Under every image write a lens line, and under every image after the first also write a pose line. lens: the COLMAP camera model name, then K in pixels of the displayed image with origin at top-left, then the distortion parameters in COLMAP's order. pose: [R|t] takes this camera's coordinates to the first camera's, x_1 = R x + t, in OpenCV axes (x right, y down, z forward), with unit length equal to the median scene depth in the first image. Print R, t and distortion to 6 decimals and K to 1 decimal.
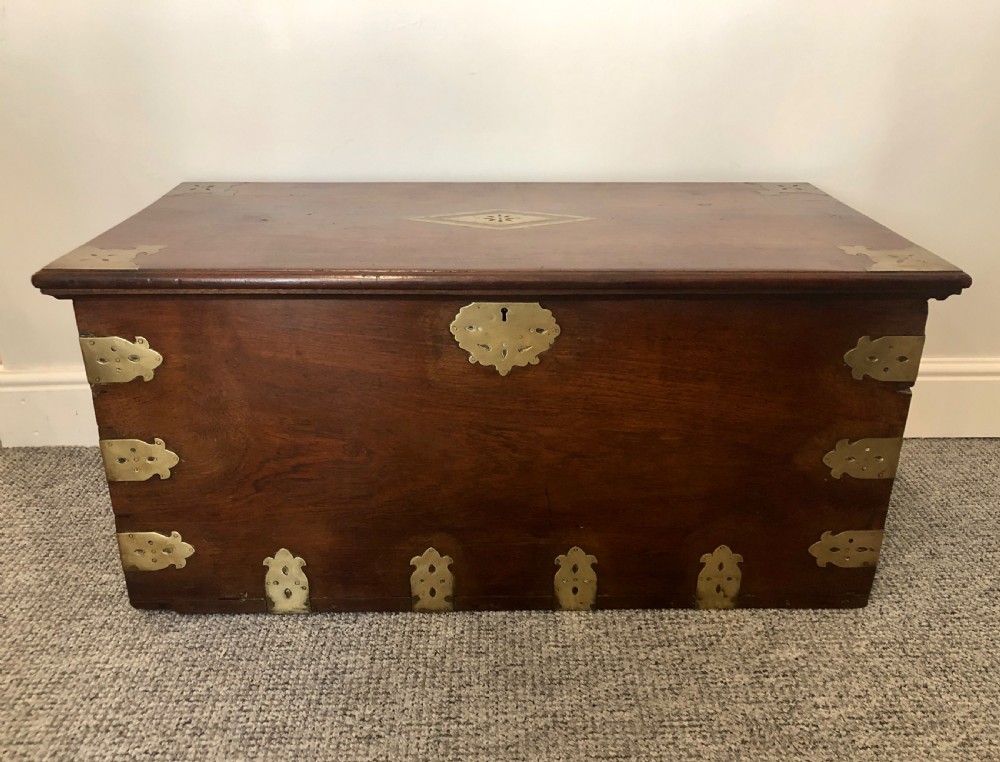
lens RADIAL K [[893.3, 0, 498.0], [0, 893.3, 379.0], [0, 0, 1]] dist [-0.002280, 0.031699]
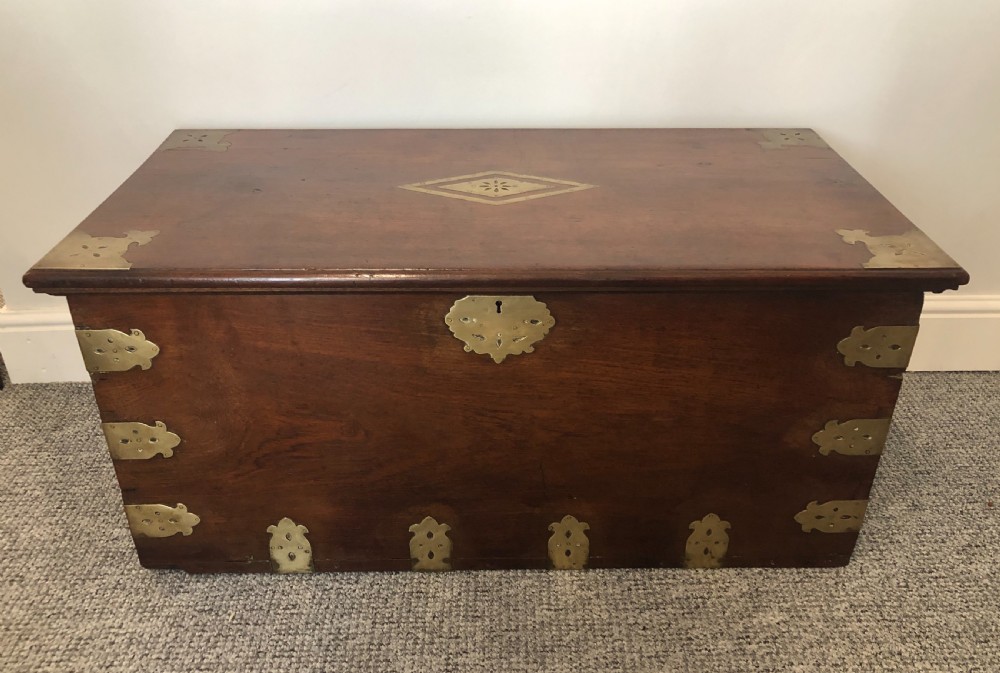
lens RADIAL K [[870.0, 0, 500.4], [0, 870.0, 330.6], [0, 0, 1]] dist [-0.007400, 0.039786]
pose [[0.999997, 0.001201, -0.002296, 0.010401], [-0.000910, 0.992455, 0.122605, -0.157035], [0.002426, -0.122603, 0.992453, 0.030058]]
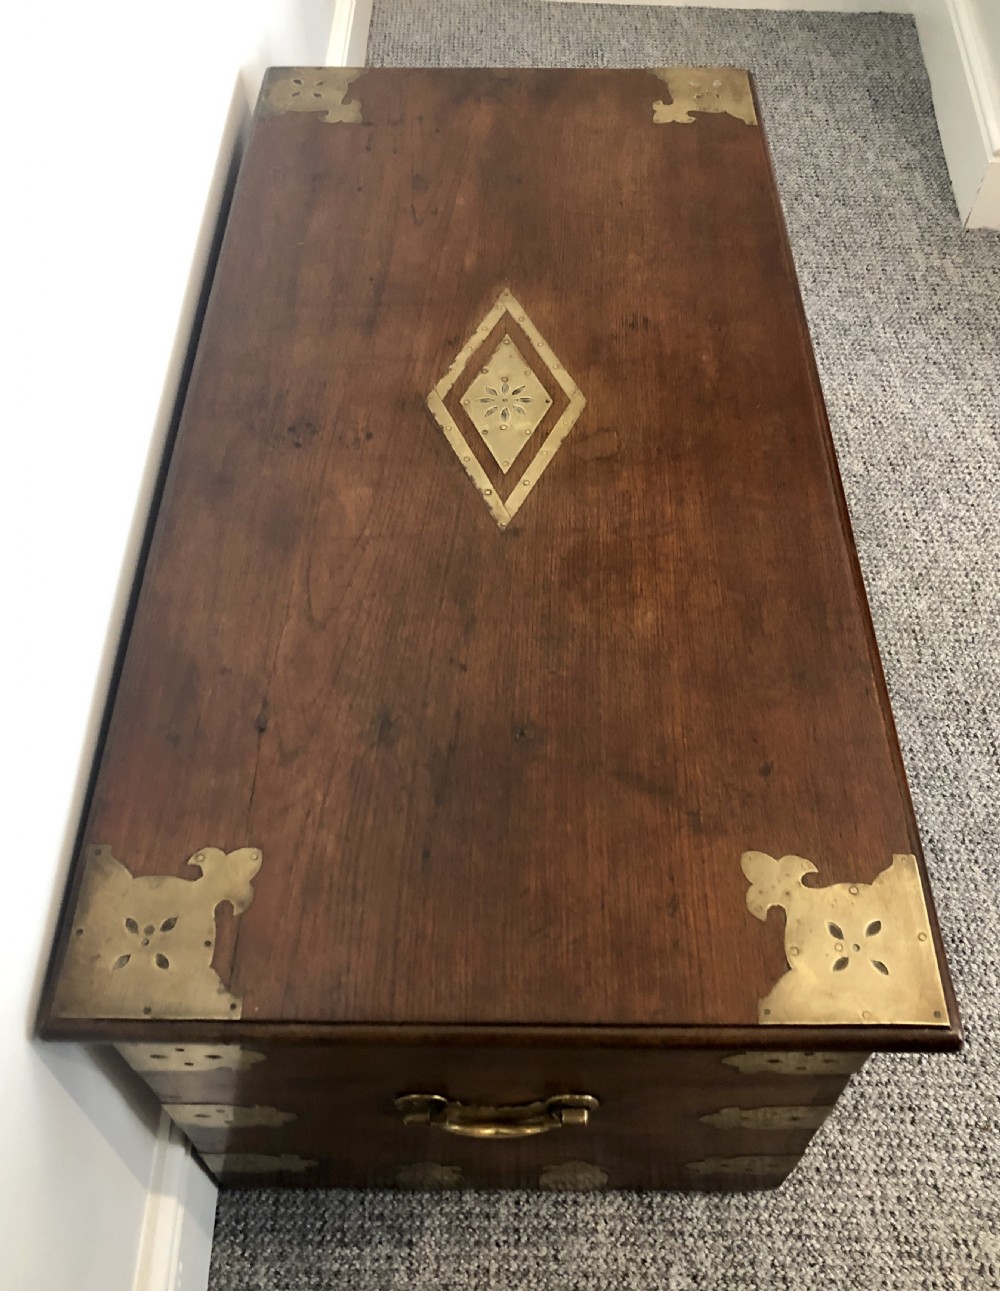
lens RADIAL K [[1229.6, 0, 517.4], [0, 1229.6, 628.4], [0, 0, 1]] dist [0.016129, 0.000000]
pose [[0.025321, -0.801767, 0.597100, -0.679605], [0.394672, 0.556789, 0.730904, -0.773676], [-0.918473, 0.217151, 0.330533, 0.851809]]
